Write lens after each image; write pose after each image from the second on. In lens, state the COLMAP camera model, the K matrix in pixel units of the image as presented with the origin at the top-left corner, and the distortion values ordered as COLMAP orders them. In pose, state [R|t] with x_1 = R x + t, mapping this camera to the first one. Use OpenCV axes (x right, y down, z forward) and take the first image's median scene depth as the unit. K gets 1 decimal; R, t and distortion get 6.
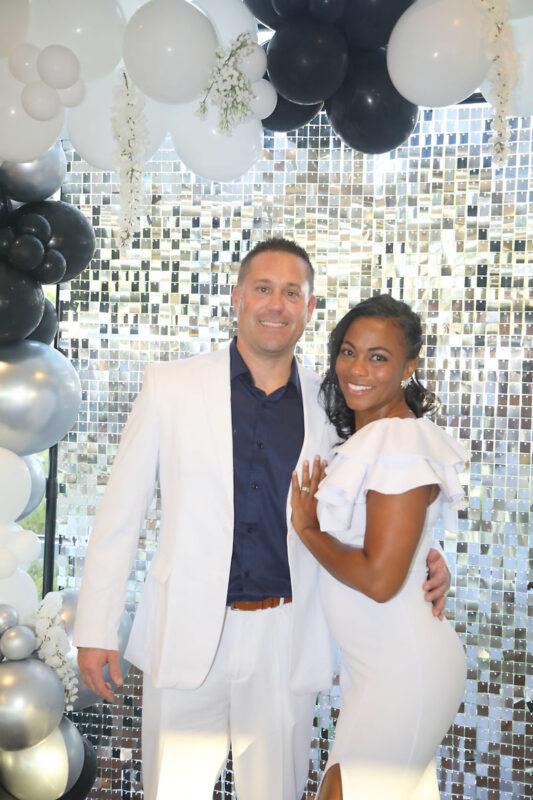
lens RADIAL K [[985.3, 0, 268.3], [0, 985.3, 394.3], [0, 0, 1]] dist [0.057322, 0.000000]
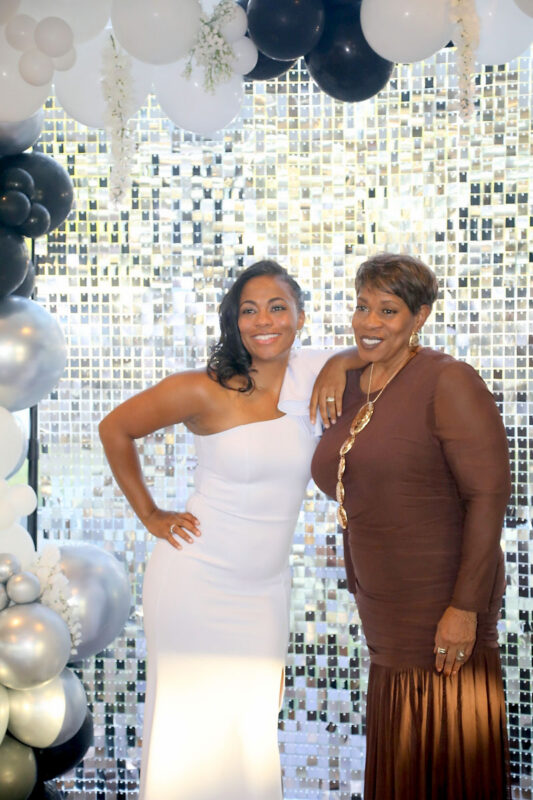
lens RADIAL K [[1614.5, 0, 270.8], [0, 1614.5, 401.2], [0, 0, 1]] dist [0.314295, 0.000000]
pose [[0.999048, -0.032197, 0.029442, -0.035974], [0.031890, 0.999433, 0.010832, 0.042771], [-0.029774, -0.009883, 0.999508, -0.657532]]
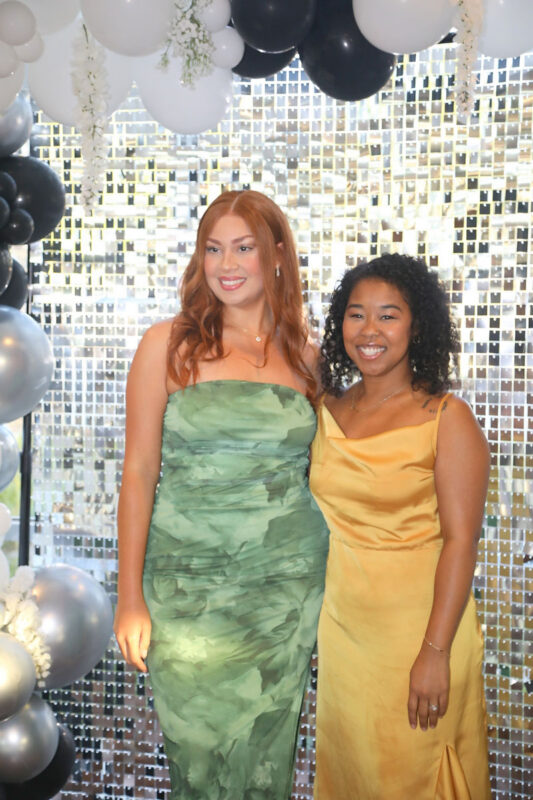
lens RADIAL K [[1296.6, 0, 266.9], [0, 1296.6, 401.4], [0, 0, 1]] dist [0.168880, 0.000000]
pose [[0.997960, -0.009982, -0.063054, 0.097674], [0.011040, 0.999804, 0.016457, 0.021156], [0.062878, -0.017119, 0.997874, -0.245479]]
